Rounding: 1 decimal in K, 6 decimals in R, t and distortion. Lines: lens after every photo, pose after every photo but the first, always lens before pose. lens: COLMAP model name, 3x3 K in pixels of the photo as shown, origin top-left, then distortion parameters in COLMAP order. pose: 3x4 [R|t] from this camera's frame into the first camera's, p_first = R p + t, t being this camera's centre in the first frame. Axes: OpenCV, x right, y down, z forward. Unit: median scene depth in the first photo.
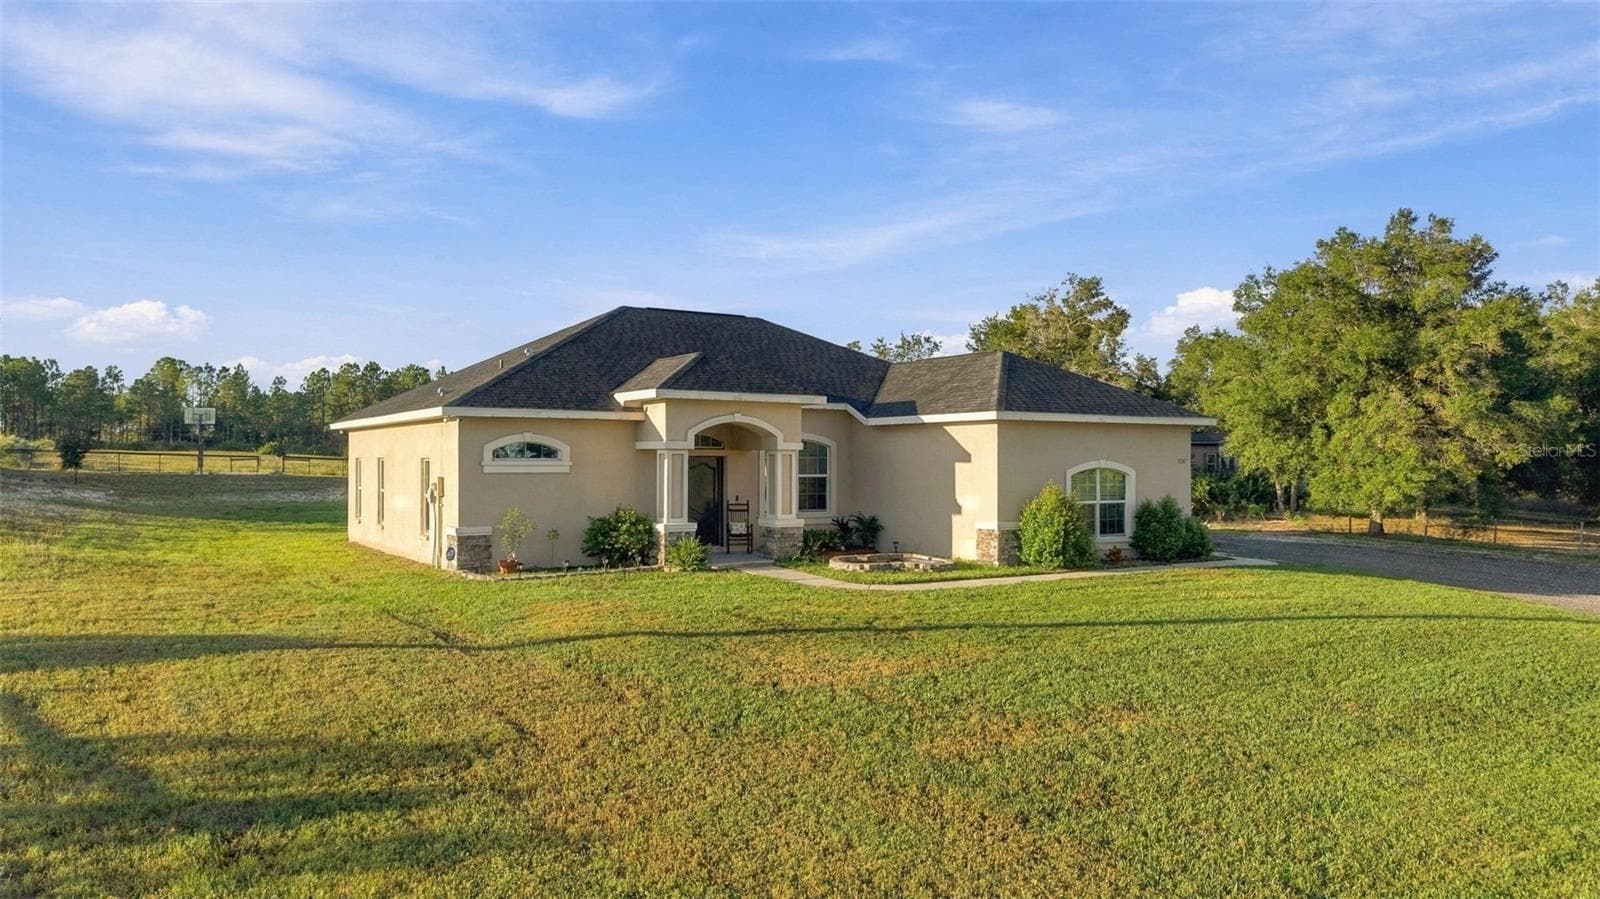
lens RADIAL K [[1080.4, 0, 801.5], [0, 1080.4, 446.2], [0, 0, 1]] dist [0.036334, -0.043184]
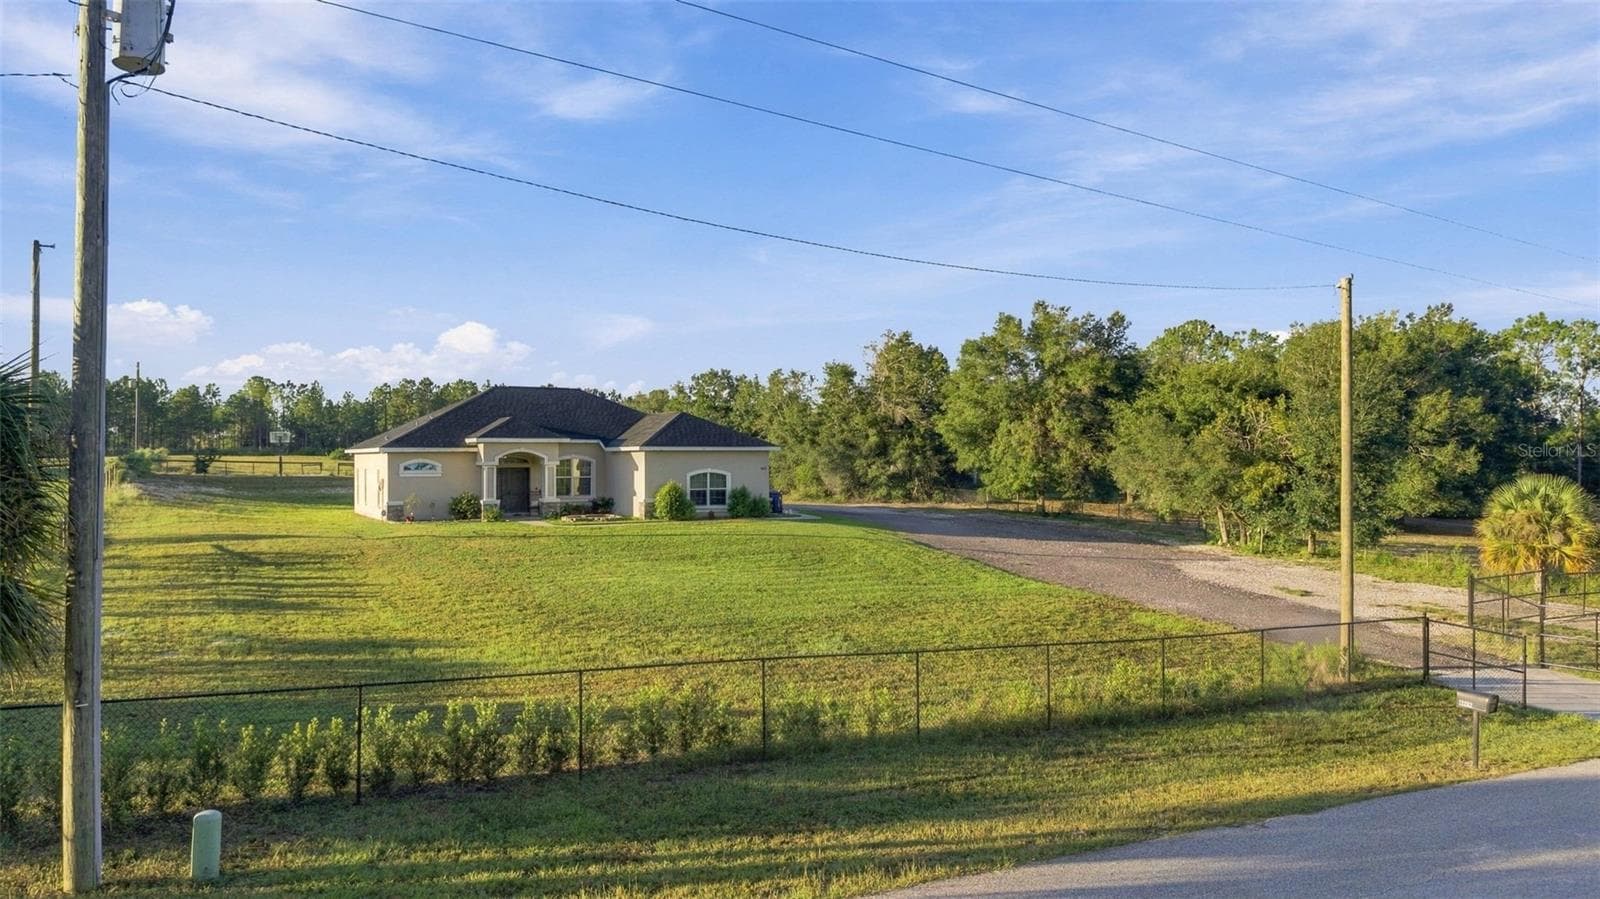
lens RADIAL K [[1080.4, 0, 804.1], [0, 1080.4, 457.1], [0, 0, 1]] dist [0.036334, -0.043184]
pose [[0.998147, -0.005694, -0.060584, 0.560859], [0.006479, 0.999898, 0.012765, -0.032417], [0.060505, -0.013133, 0.998081, -0.976044]]
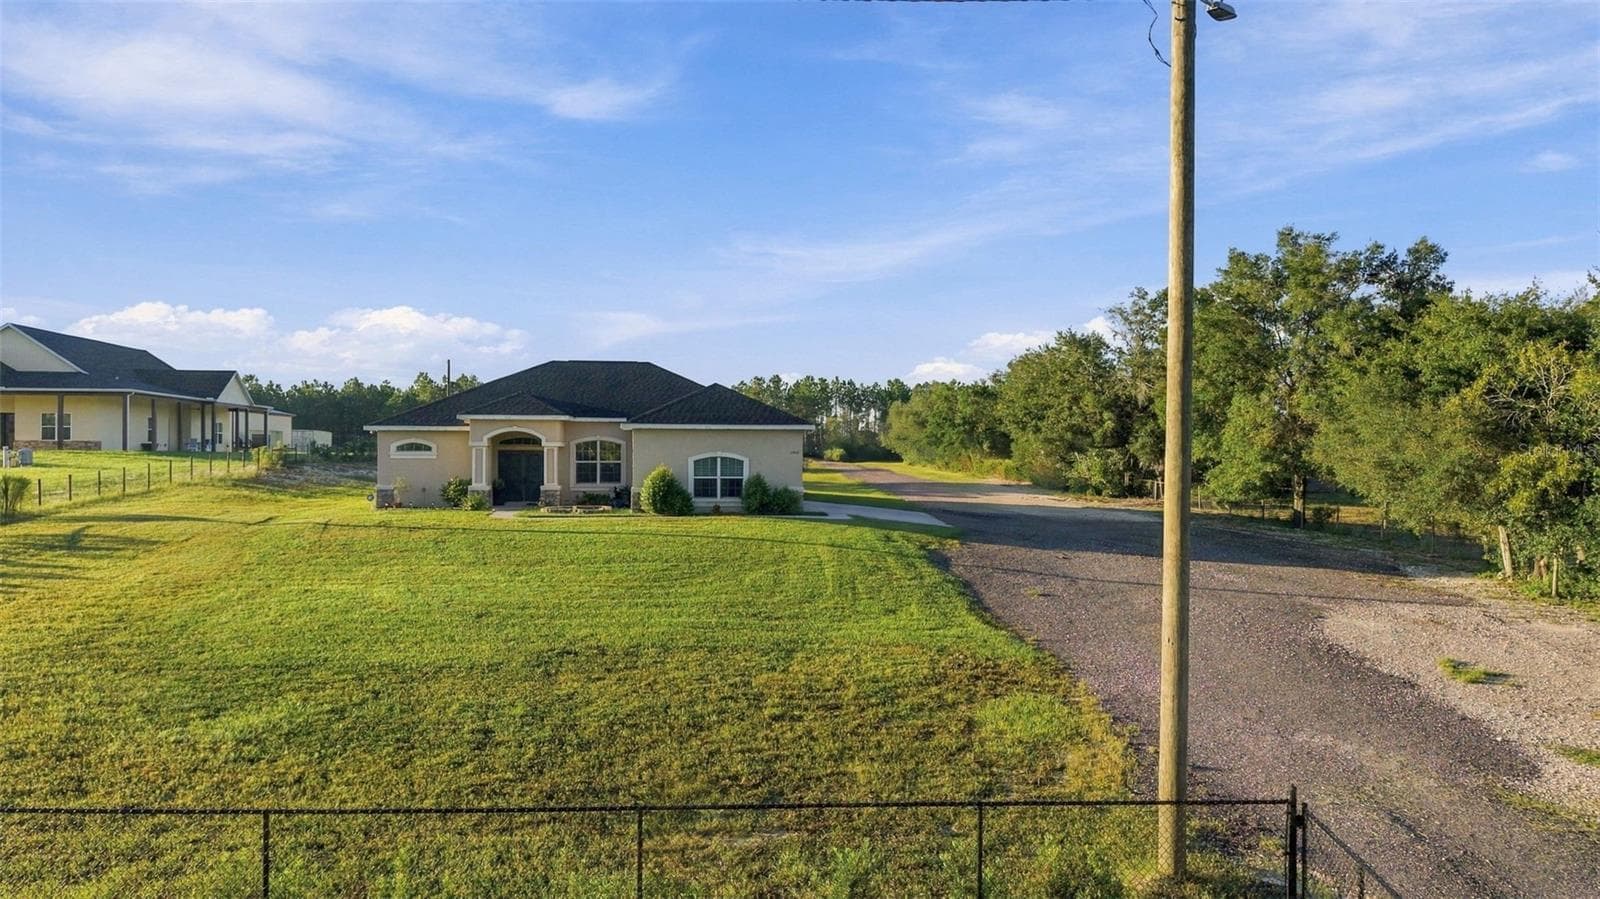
lens RADIAL K [[1080.4, 0, 799.7], [0, 1080.4, 449.4], [0, 0, 1]] dist [0.036334, -0.043184]
pose [[0.897543, -0.002206, -0.440921, 1.067129], [0.004178, 0.999985, 0.003501, 0.004036], [0.440907, -0.004984, 0.897539, -0.385608]]
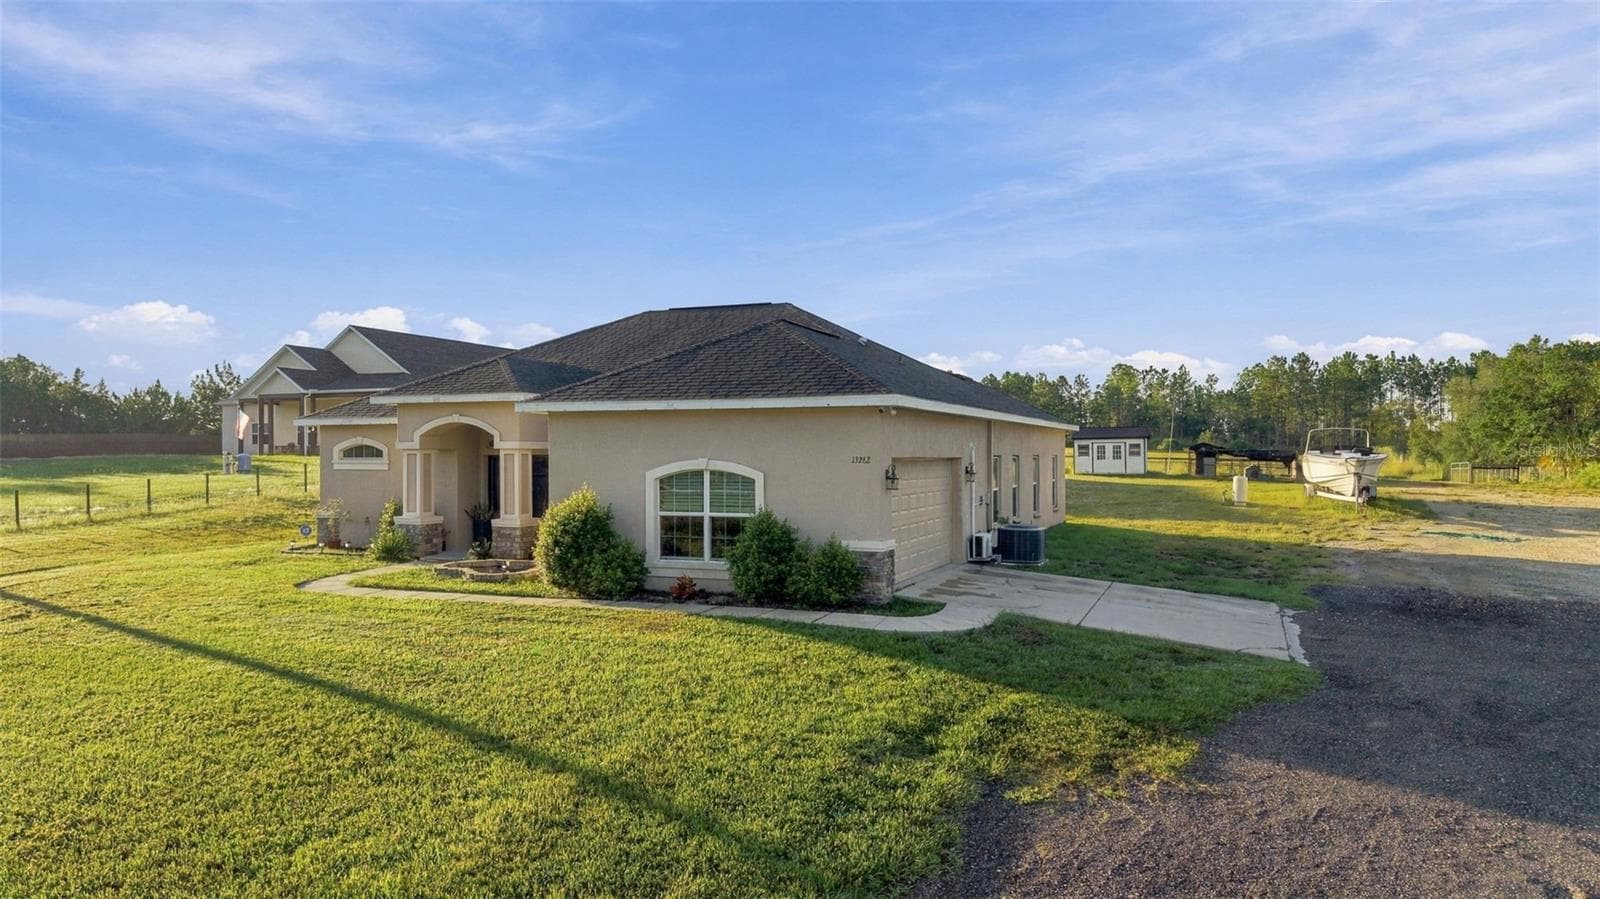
lens RADIAL K [[1080.4, 0, 798.1], [0, 1080.4, 448.2], [0, 0, 1]] dist [0.036334, -0.043184]
pose [[0.577604, -0.007208, -0.816285, 0.900175], [0.012475, 0.999922, -0.000003, 0.005847], [0.816222, -0.010182, 0.577649, 0.602918]]
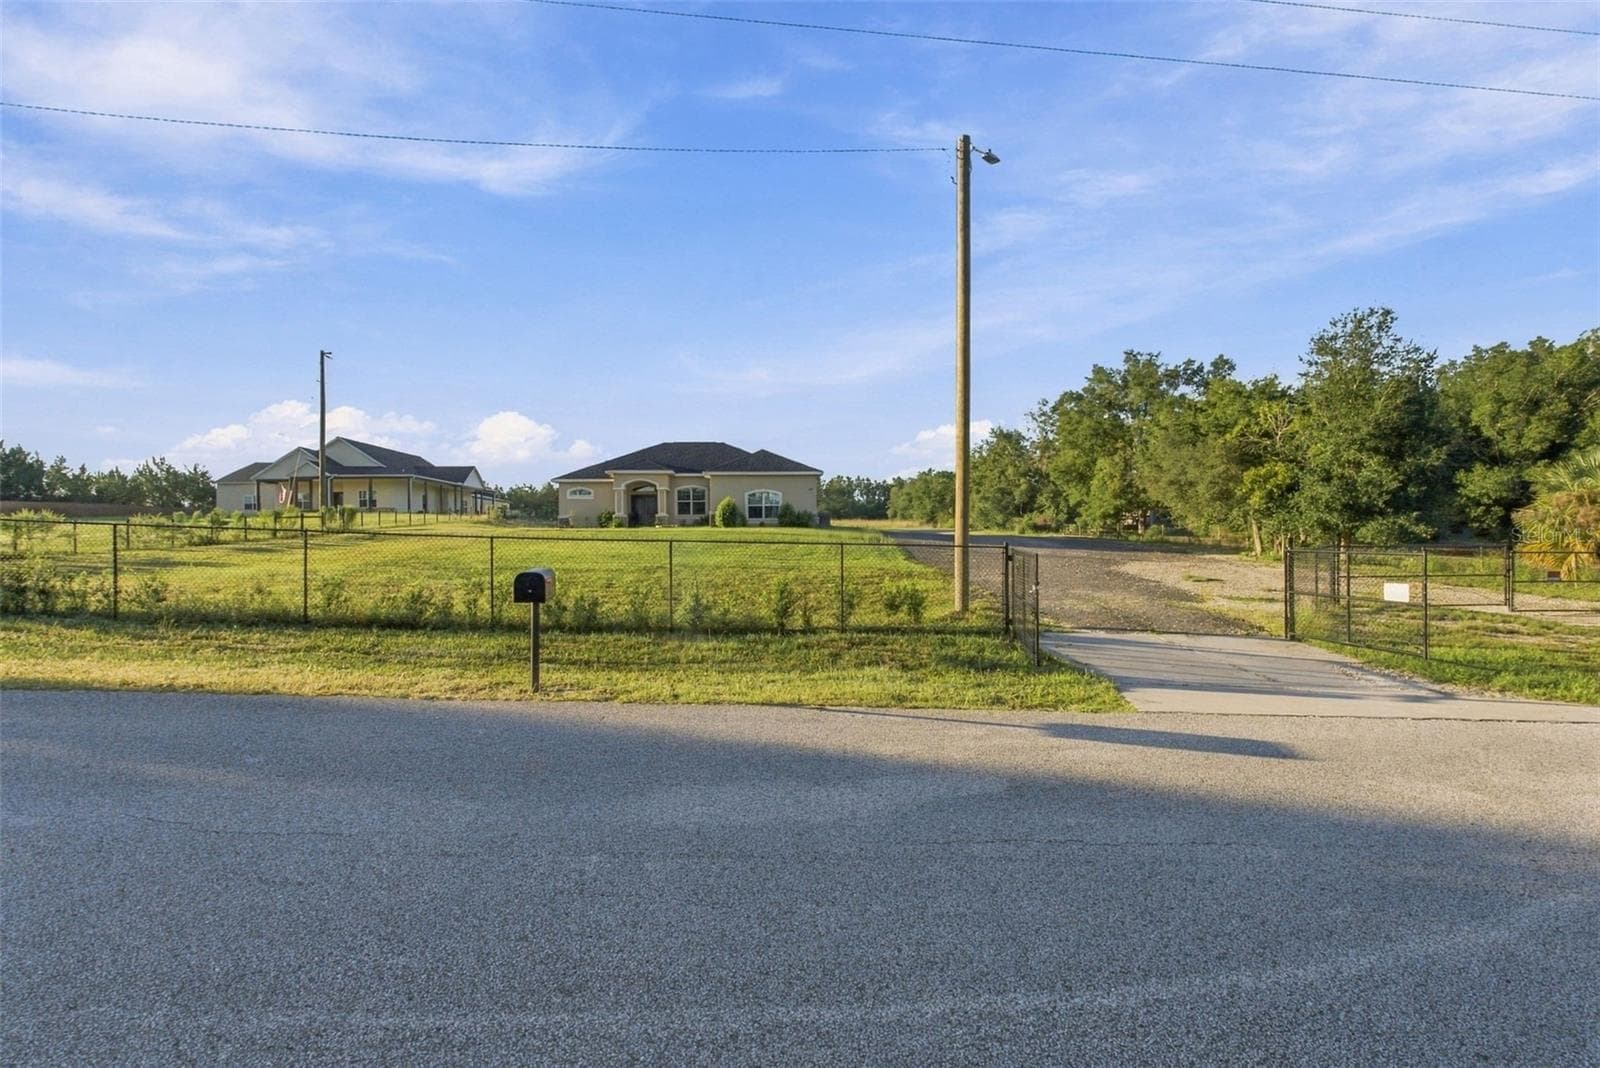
lens RADIAL K [[720.2, 0, 795.9], [0, 720.2, 532.3], [0, 0, 1]] dist [-0.000753, -0.003893]
pose [[0.869664, -0.013352, -0.493464, 1.169001], [0.015742, 0.999876, 0.000690, 0.113454], [0.493393, -0.008368, 0.869766, -0.463008]]
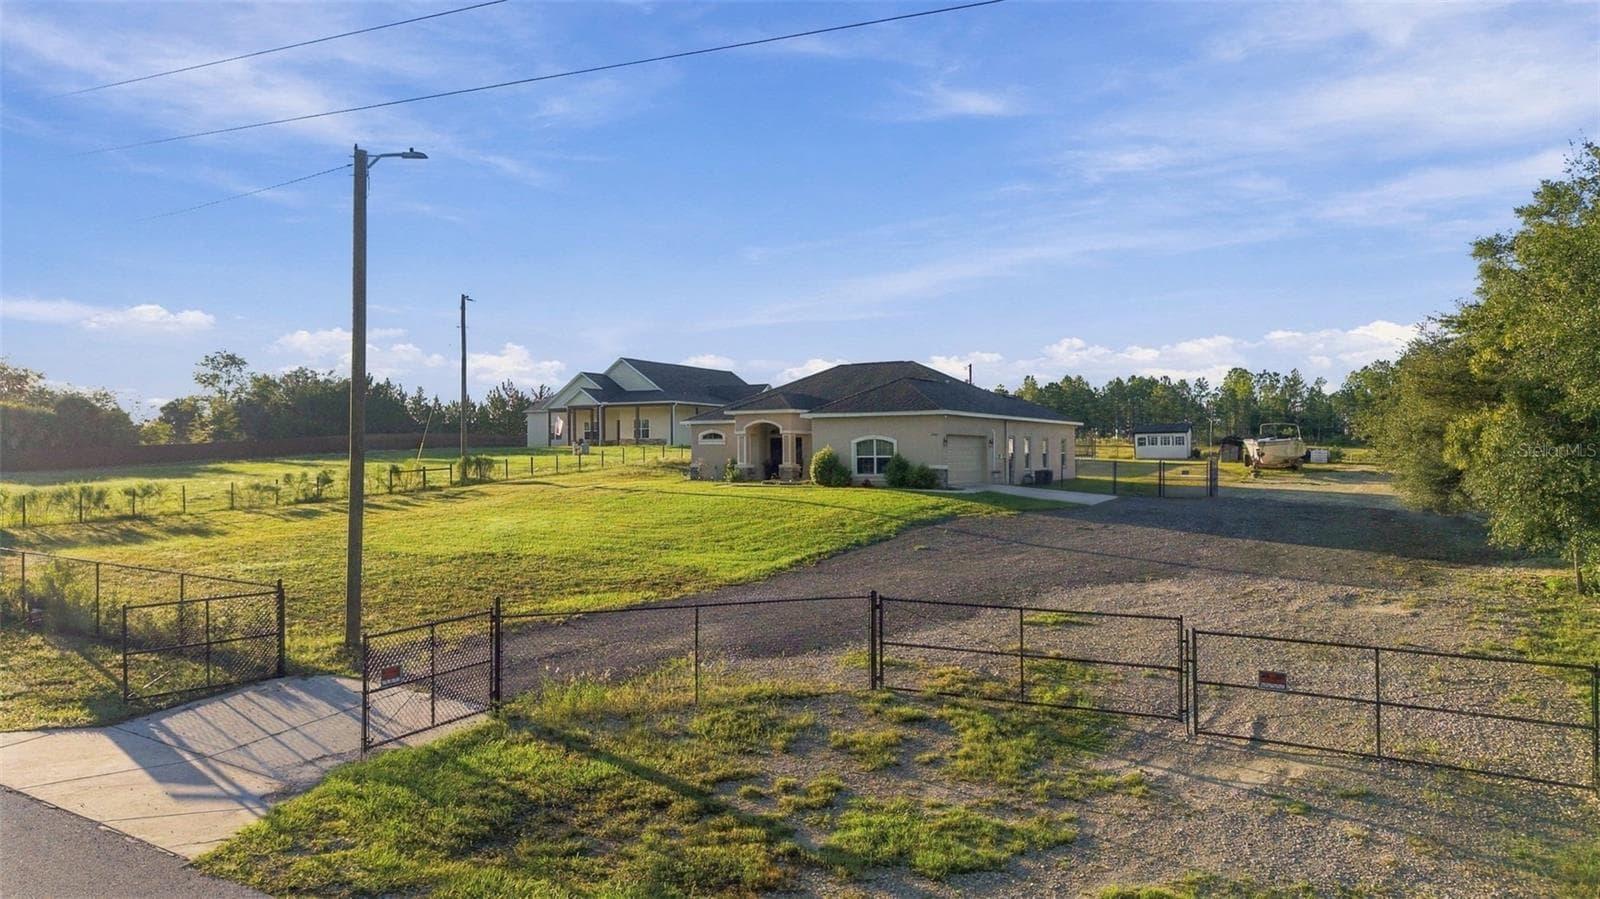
lens RADIAL K [[1080.4, 0, 792.5], [0, 1080.4, 446.3], [0, 0, 1]] dist [0.036334, -0.043184]
pose [[0.454685, -0.011056, -0.890584, 1.889346], [0.014464, 0.999883, -0.005029, 0.039226], [0.890535, -0.010595, 0.454792, -0.016357]]
